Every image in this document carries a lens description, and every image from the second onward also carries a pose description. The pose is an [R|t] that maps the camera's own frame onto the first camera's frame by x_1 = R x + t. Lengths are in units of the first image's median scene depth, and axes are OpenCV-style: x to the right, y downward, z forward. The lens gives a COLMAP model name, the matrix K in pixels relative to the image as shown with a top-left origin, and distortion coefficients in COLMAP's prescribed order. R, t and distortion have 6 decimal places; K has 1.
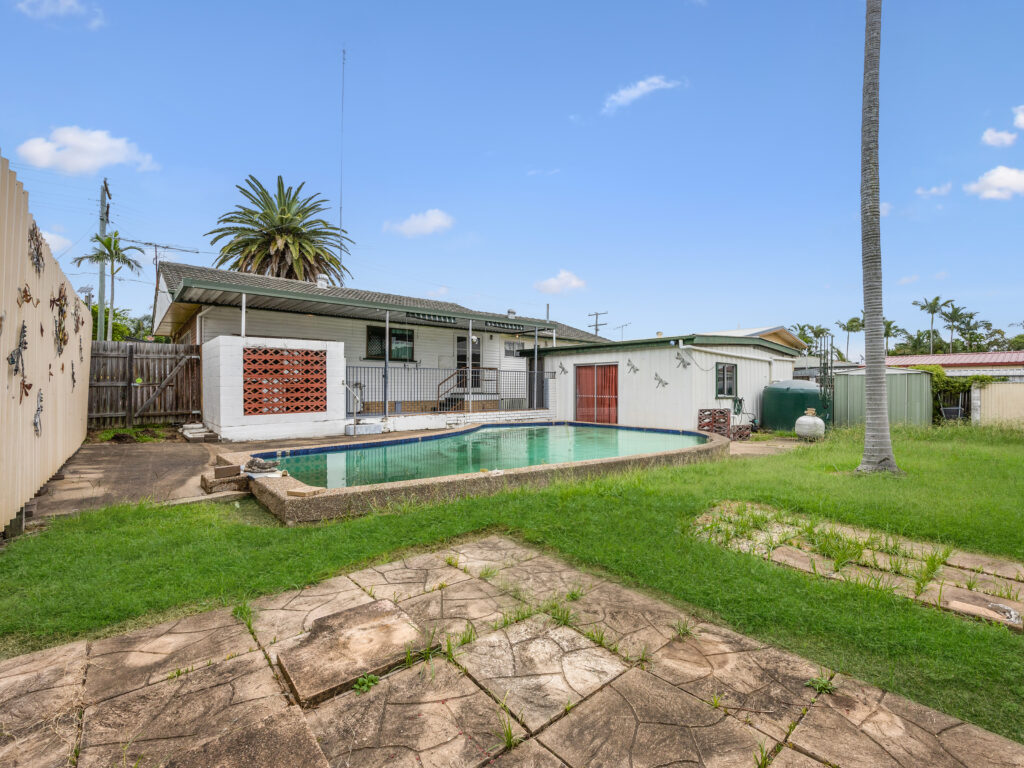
lens RADIAL K [[466.1, 0, 515.1], [0, 466.1, 381.2], [0, 0, 1]] dist [-0.003831, -0.000814]
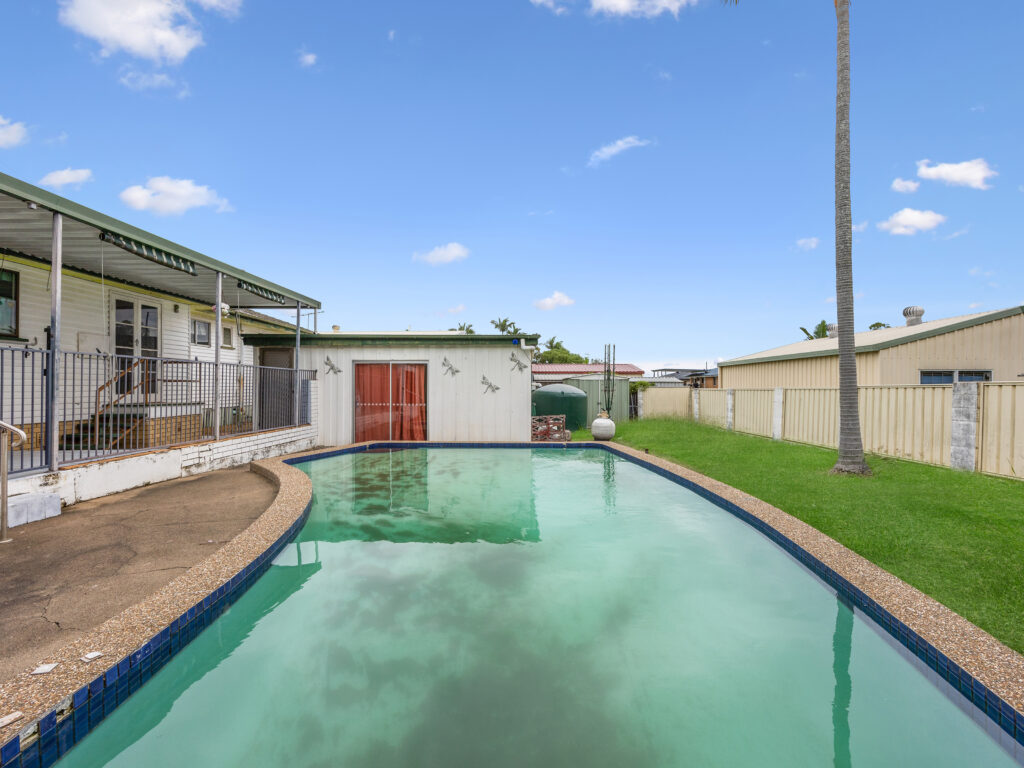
lens RADIAL K [[466.1, 0, 515.1], [0, 466.1, 381.2], [0, 0, 1]] dist [-0.003831, -0.000814]
pose [[0.660278, 0.009133, 0.750966, -0.264190], [-0.011295, 0.999934, -0.002229, -0.005912], [-0.750937, -0.007010, 0.660337, 0.355692]]
